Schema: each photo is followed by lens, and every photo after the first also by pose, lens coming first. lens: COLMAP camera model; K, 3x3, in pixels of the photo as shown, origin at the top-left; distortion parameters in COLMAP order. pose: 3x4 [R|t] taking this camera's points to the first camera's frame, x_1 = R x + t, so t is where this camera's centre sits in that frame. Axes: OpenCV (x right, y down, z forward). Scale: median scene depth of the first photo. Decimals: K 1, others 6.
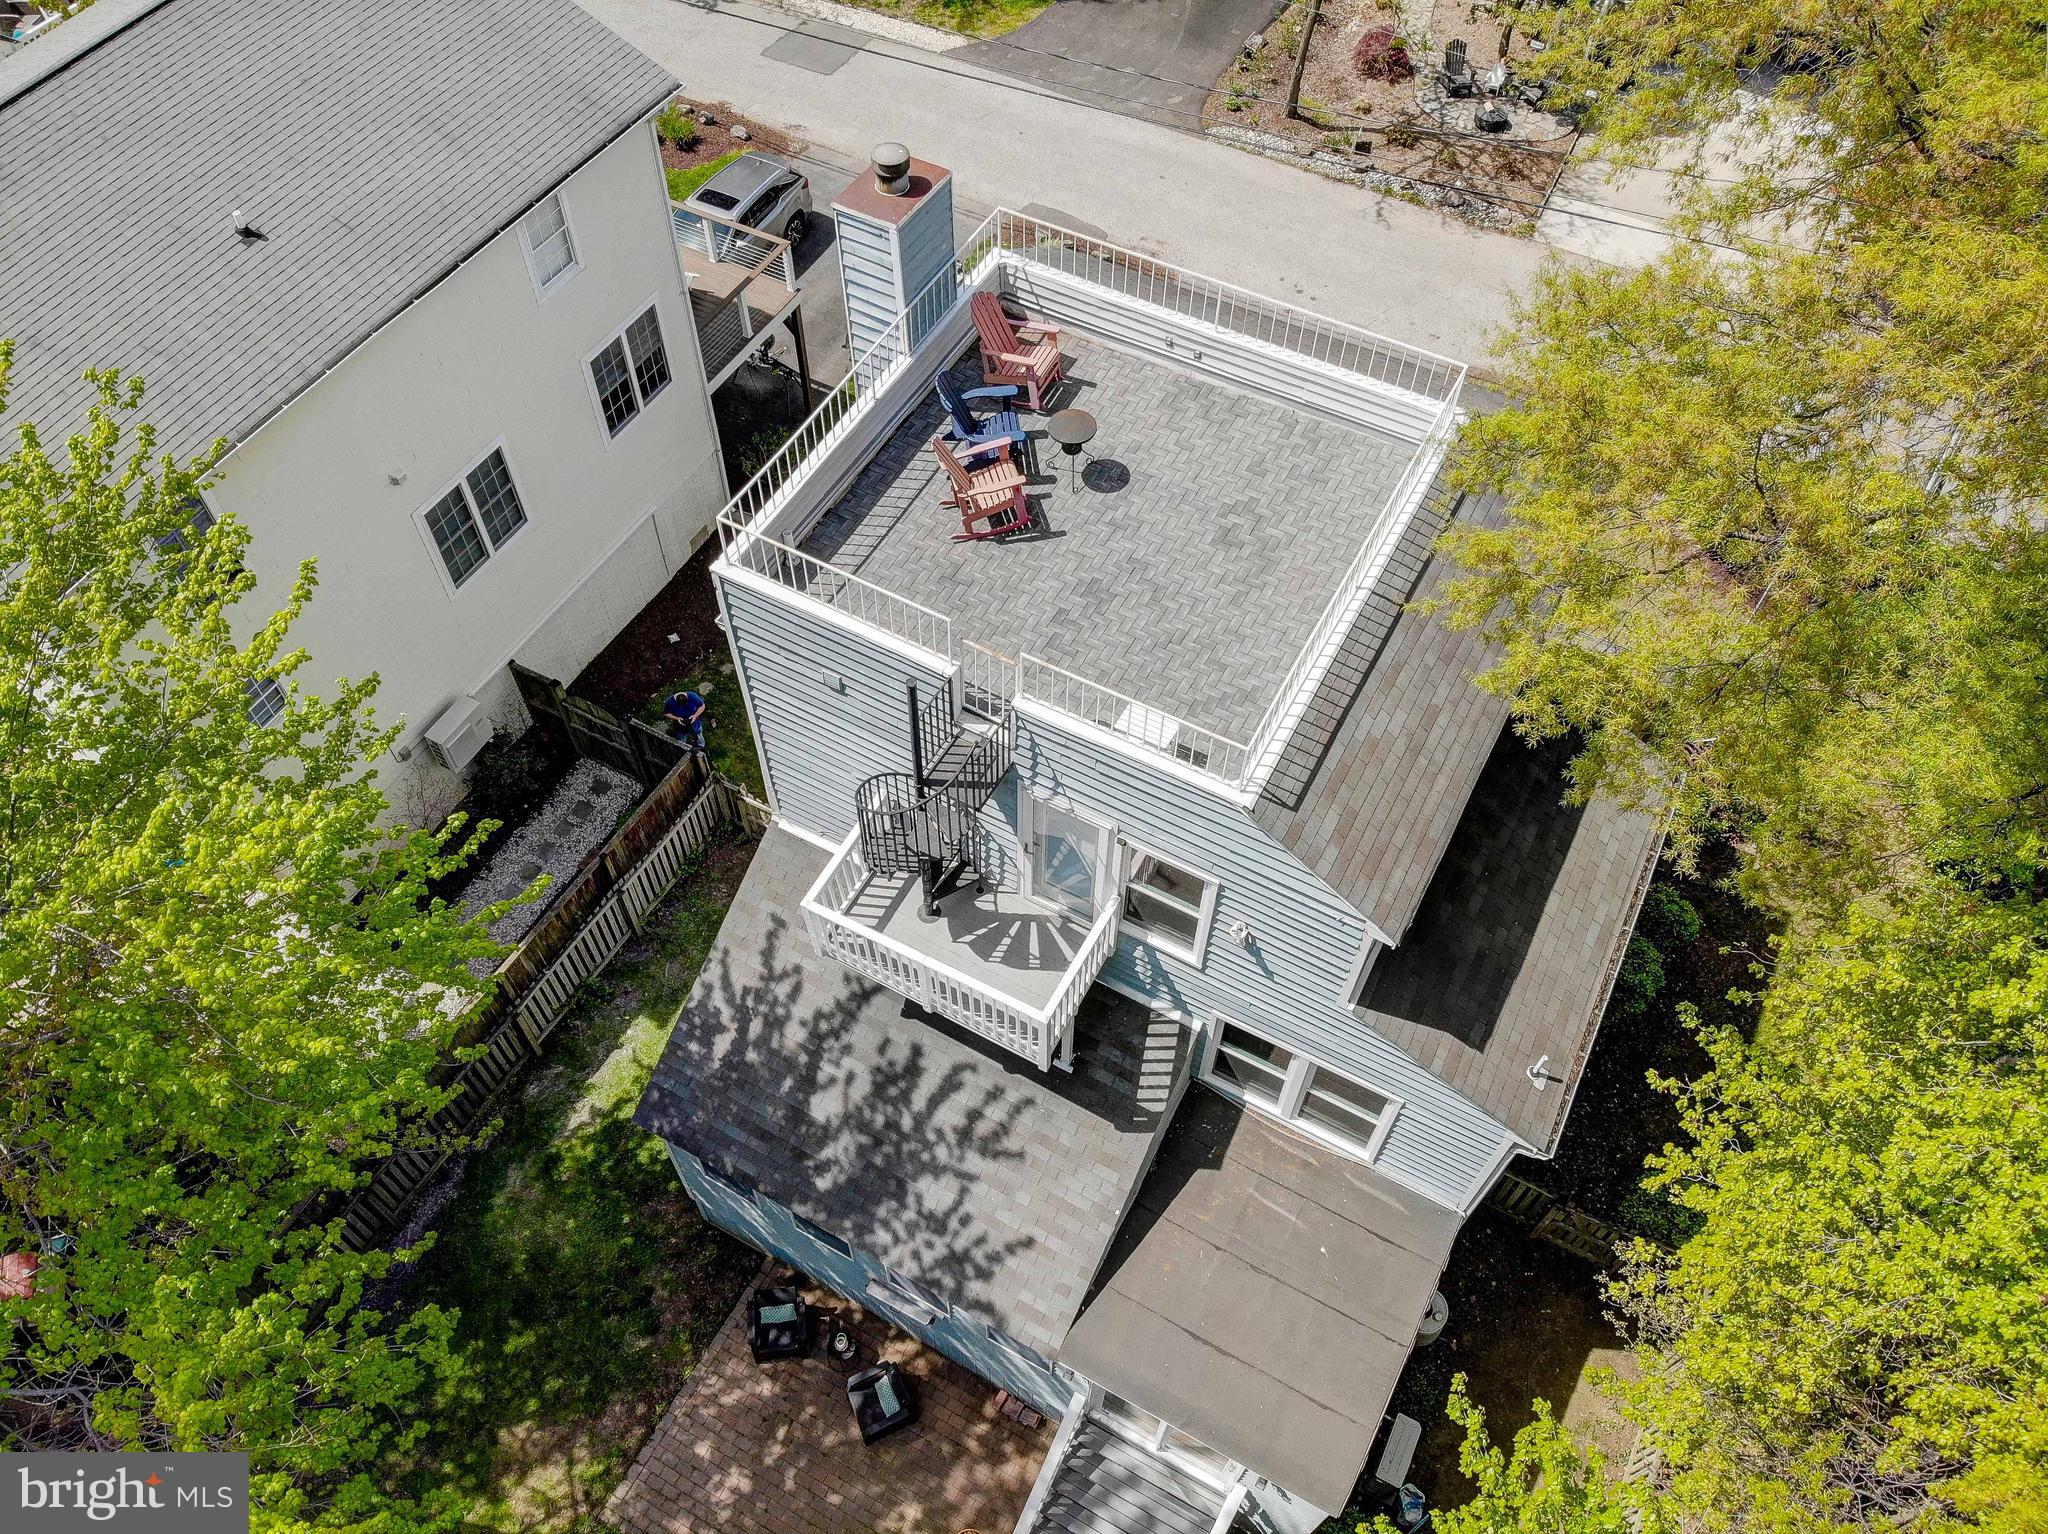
lens RADIAL K [[1558.2, 0, 1004.6], [0, 1558.2, 757.6], [0, 0, 1]] dist [0.191774, -0.546957]
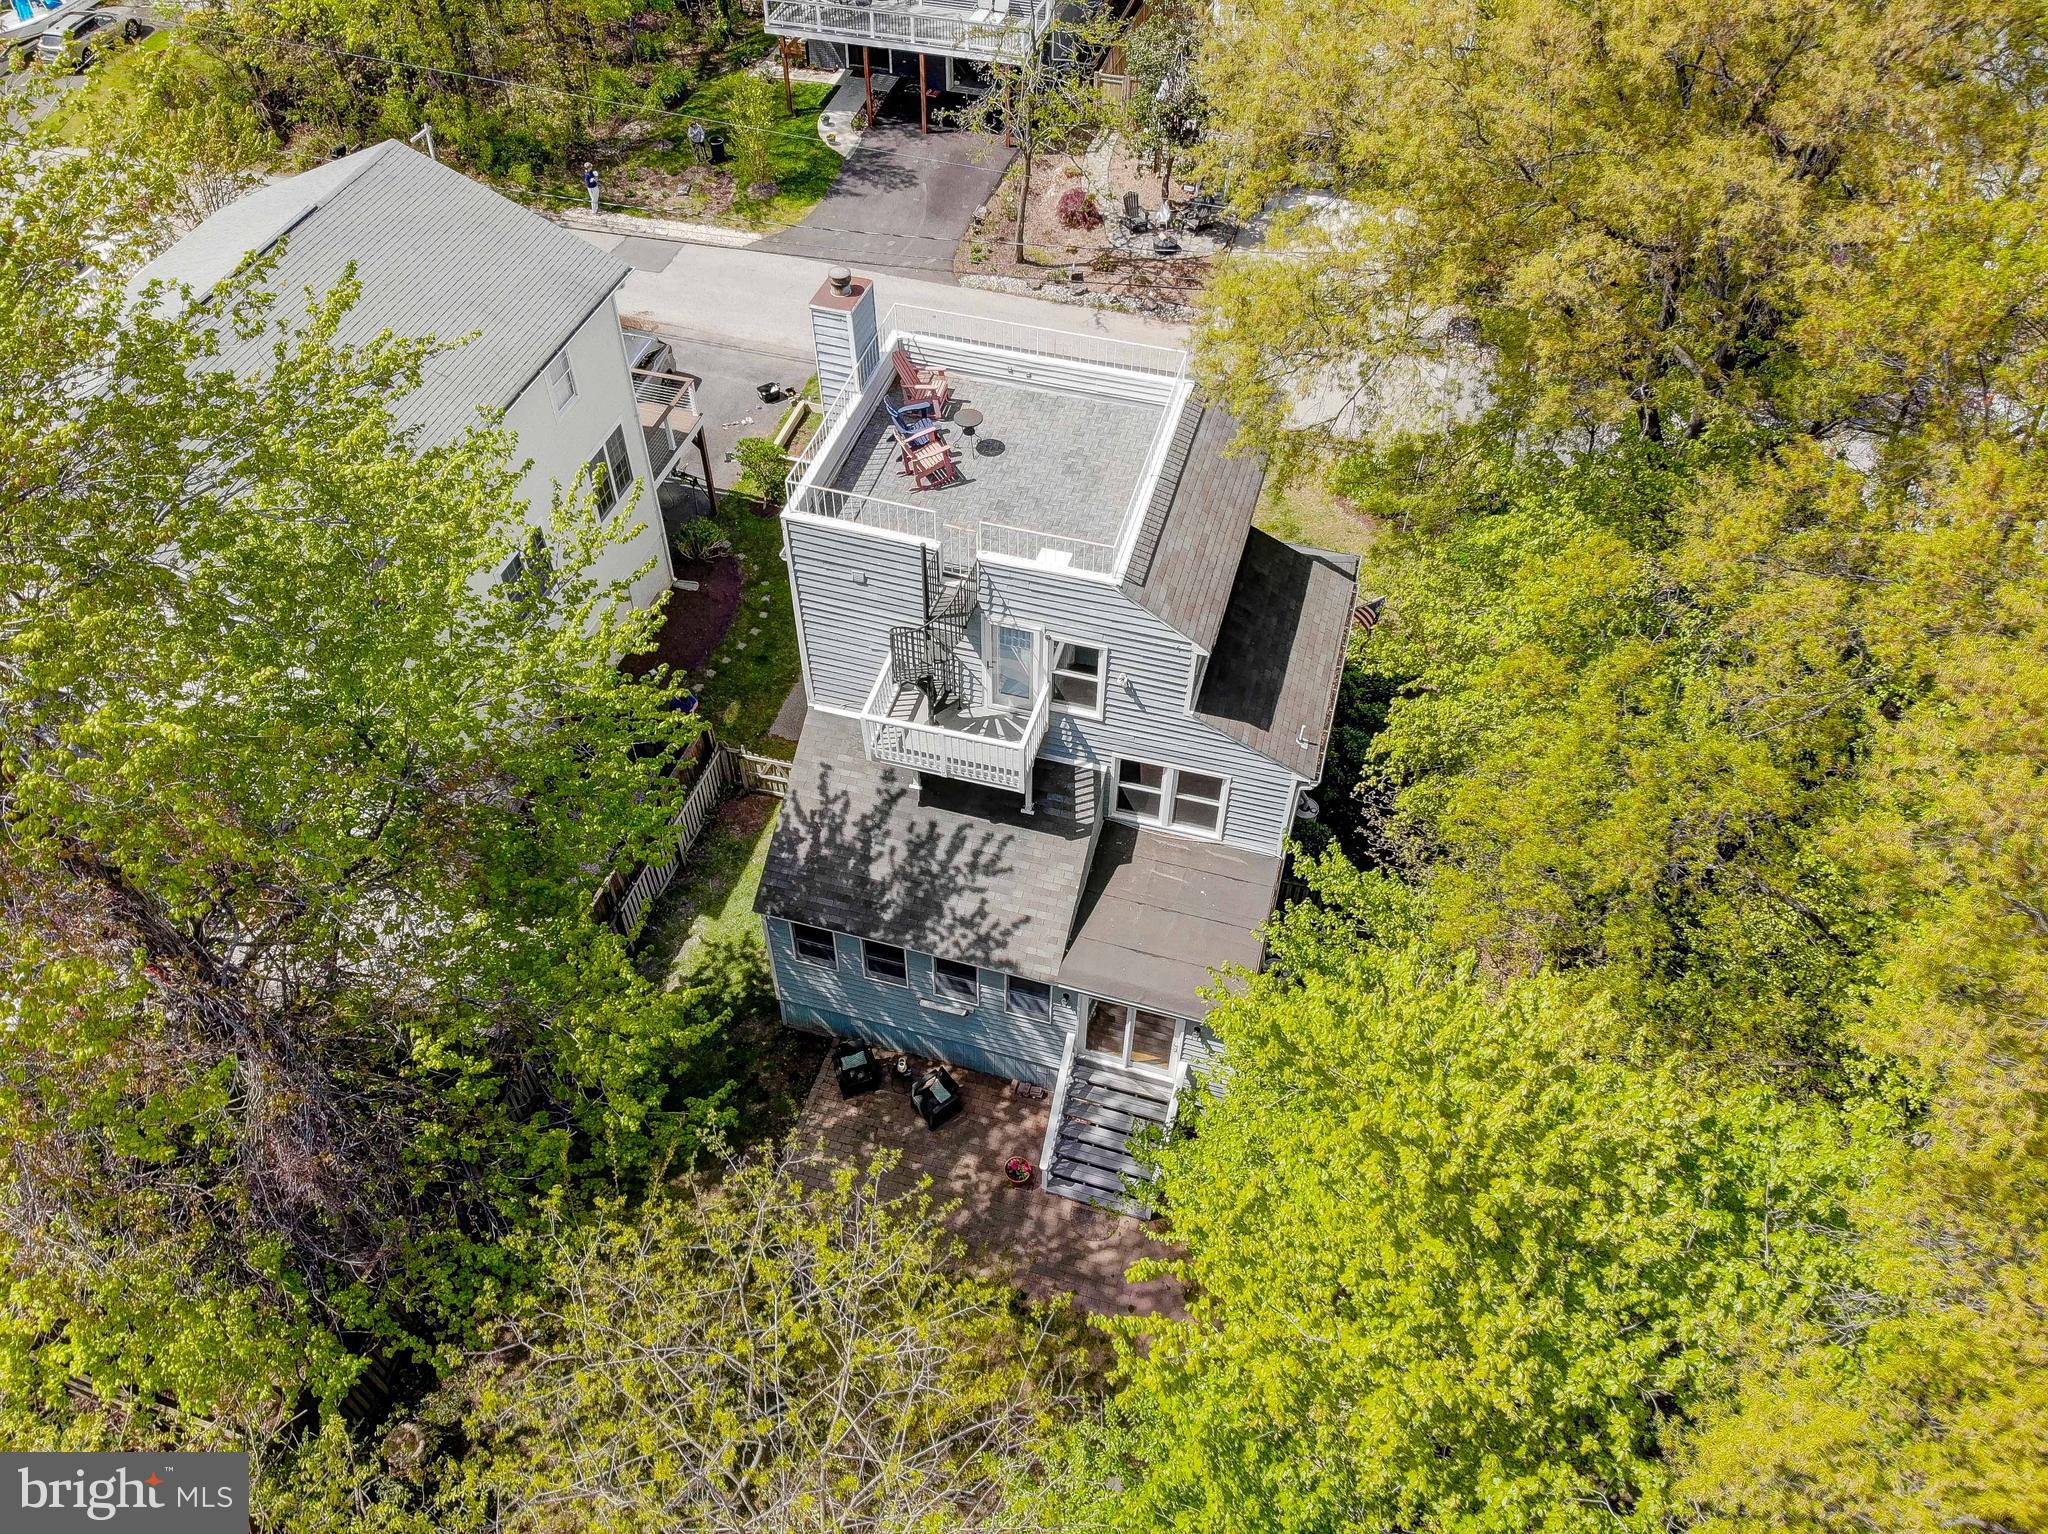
lens RADIAL K [[1533.7, 0, 1024.0], [0, 1533.7, 767.0], [0, 0, 1]] dist [0.080513, -0.204909]
pose [[0.974516, -0.162453, 0.154684, -0.197389], [0.176759, 0.980693, -0.083646, 0.278780], [-0.138109, 0.108856, 0.984417, -0.535904]]
